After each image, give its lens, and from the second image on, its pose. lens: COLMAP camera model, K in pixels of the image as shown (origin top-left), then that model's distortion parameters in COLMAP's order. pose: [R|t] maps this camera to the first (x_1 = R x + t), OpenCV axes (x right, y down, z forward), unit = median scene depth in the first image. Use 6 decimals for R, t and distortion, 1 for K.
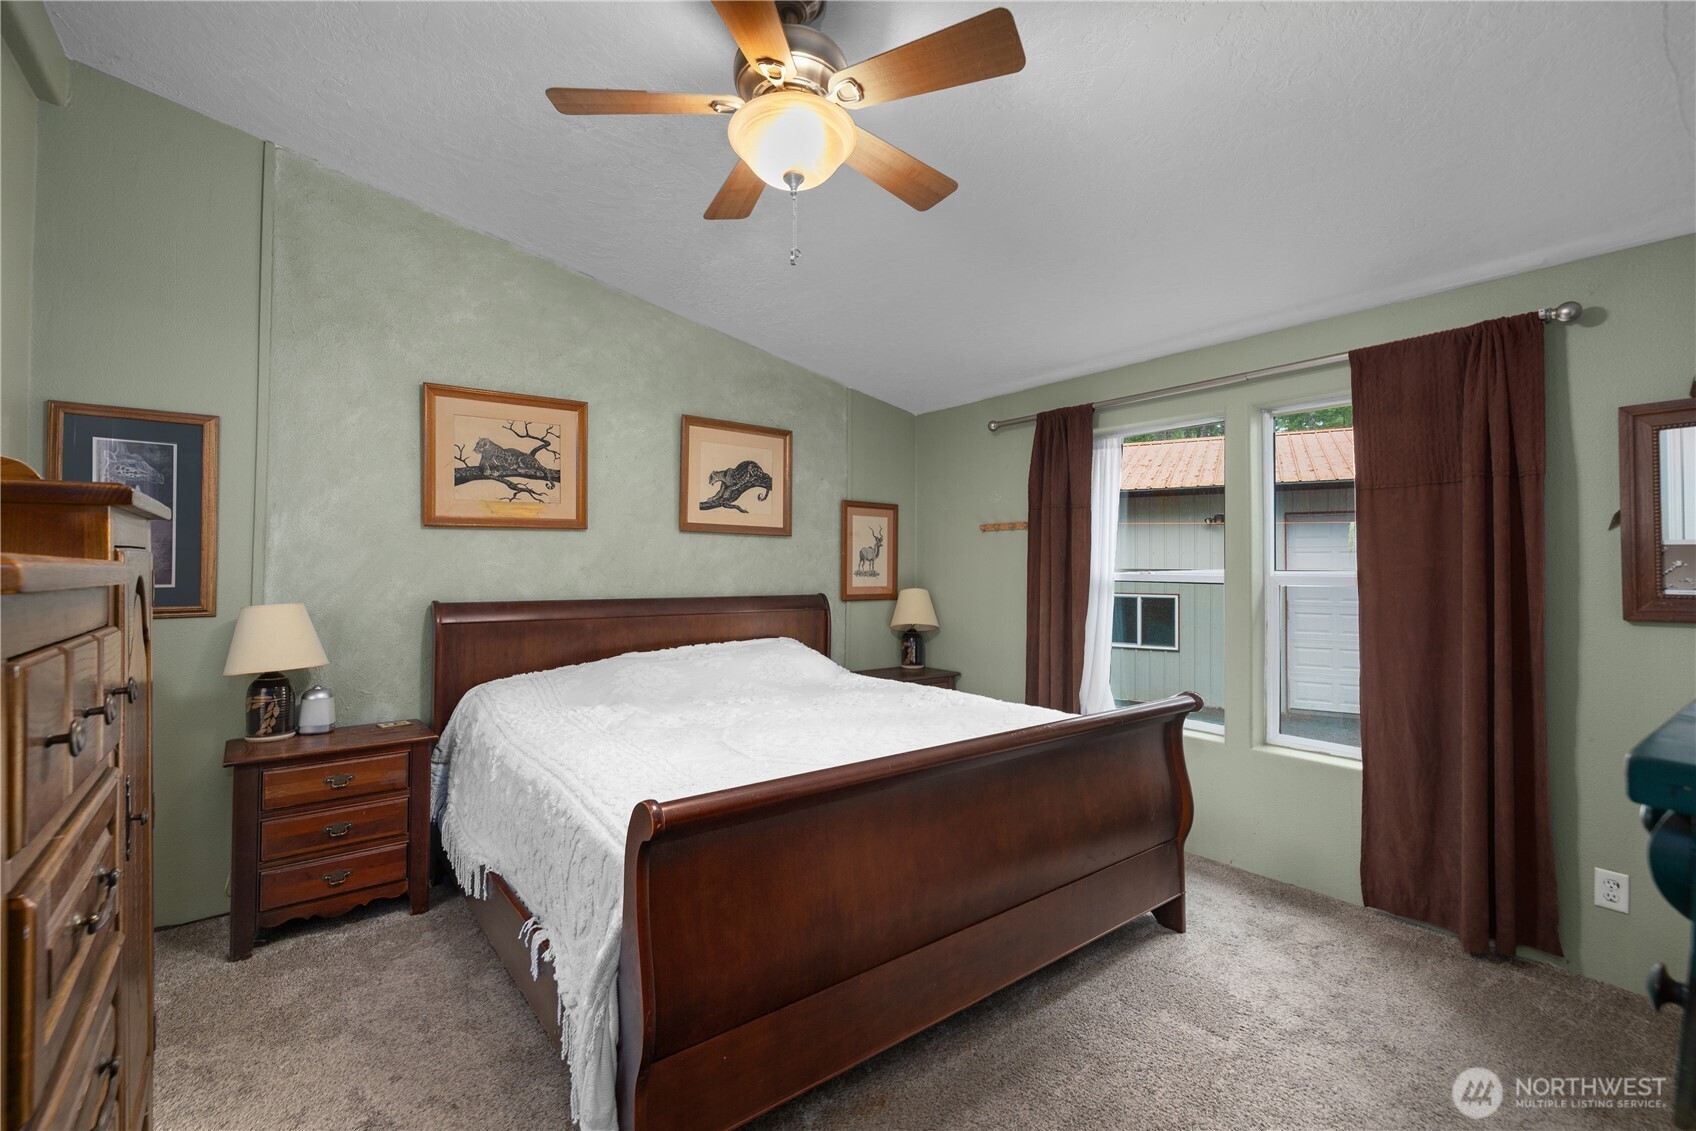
lens RADIAL K [[739.6, 0, 846.7], [0, 739.6, 563.1], [0, 0, 1]] dist [0.001464, 0.000458]
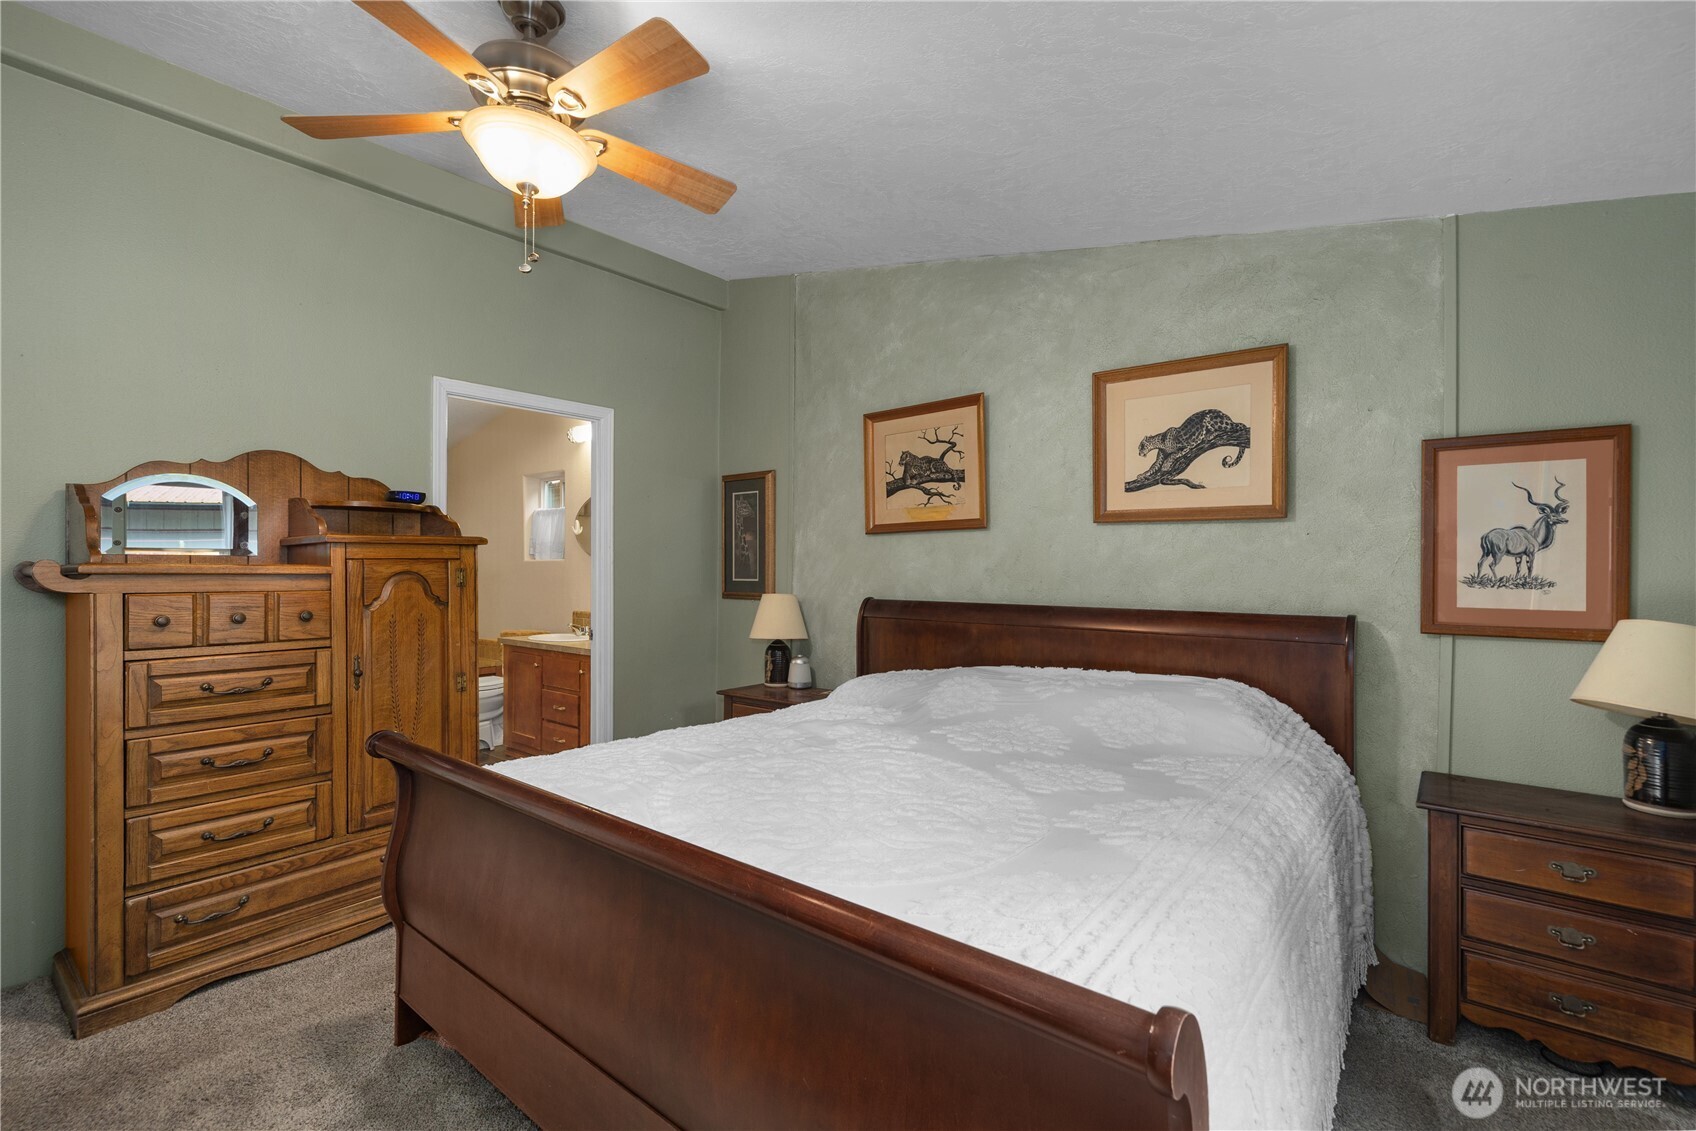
lens RADIAL K [[739.6, 0, 851.4], [0, 739.6, 563.8], [0, 0, 1]] dist [0.001464, 0.000458]
pose [[0.230510, 0.001711, -0.973068, 0.471236], [0.012881, 0.999905, 0.004809, -0.006592], [0.972985, -0.013642, 0.230466, 0.557550]]
